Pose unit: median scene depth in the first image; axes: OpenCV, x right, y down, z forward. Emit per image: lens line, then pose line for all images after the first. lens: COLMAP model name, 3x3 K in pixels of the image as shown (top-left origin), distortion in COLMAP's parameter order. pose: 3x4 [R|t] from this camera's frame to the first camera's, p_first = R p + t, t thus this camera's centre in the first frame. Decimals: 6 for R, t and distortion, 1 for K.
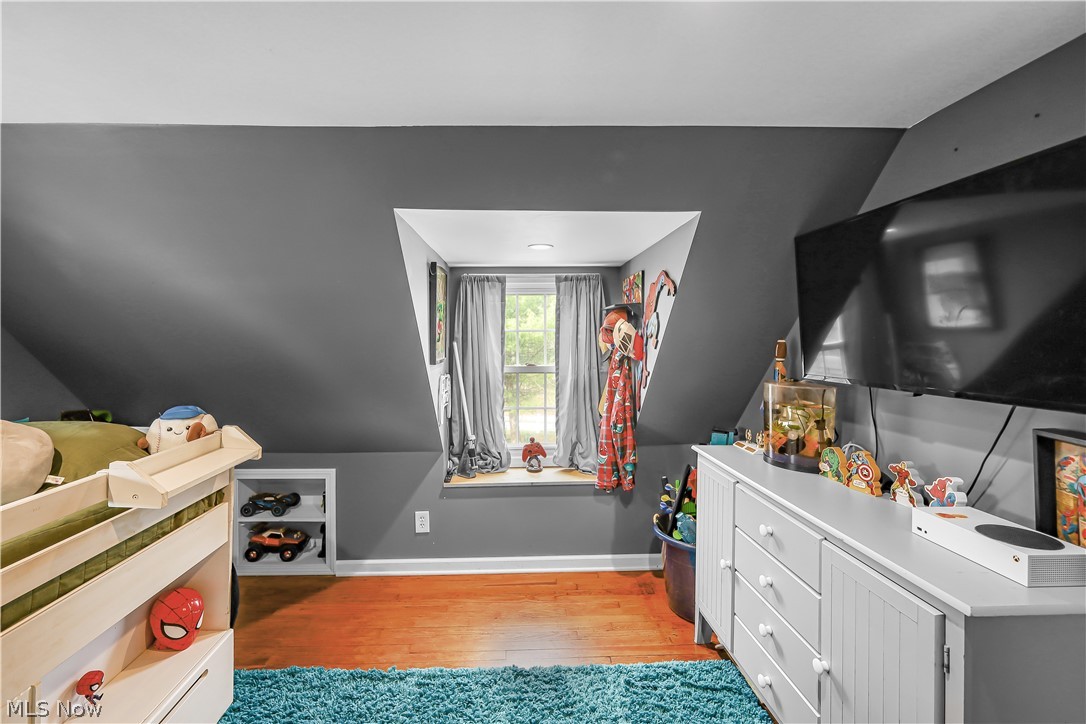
lens RADIAL K [[487.5, 0, 536.5], [0, 487.5, 336.8], [0, 0, 1]] dist [-0.000741, -0.000126]
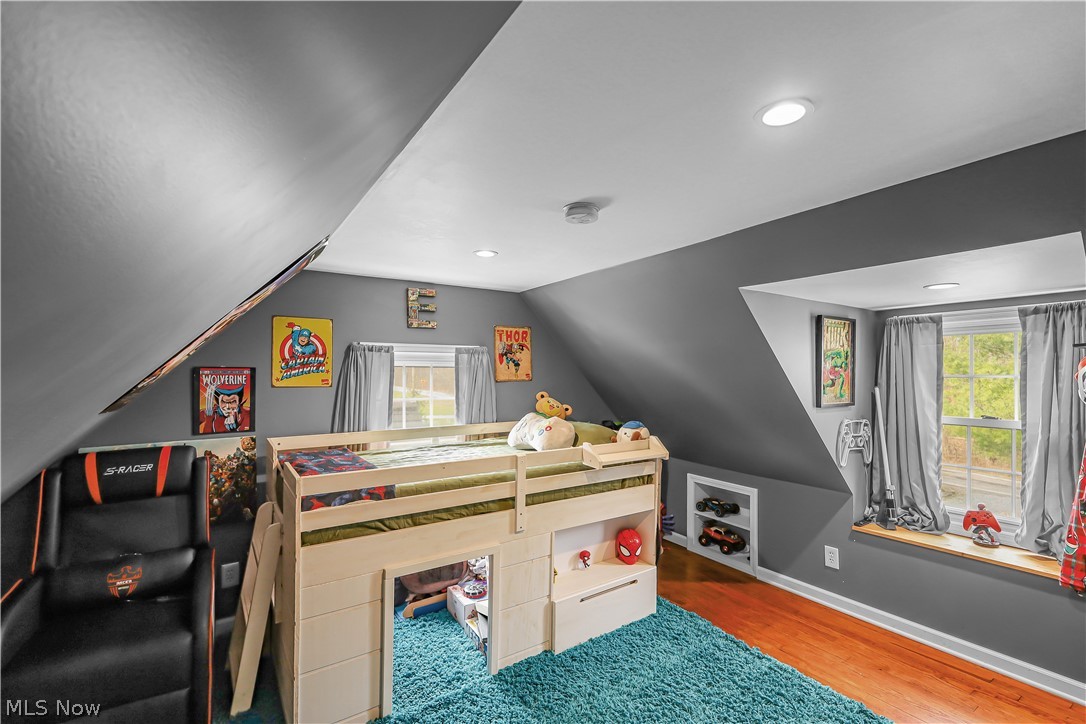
lens RADIAL K [[487.4, 0, 544.8], [0, 487.4, 345.8], [0, 0, 1]] dist [0.001467, 0.000250]
pose [[0.517132, -0.045489, -0.854696, 0.370641], [-0.008793, 0.998252, -0.058449, -0.011077], [0.855861, 0.037741, 0.515828, -0.097372]]
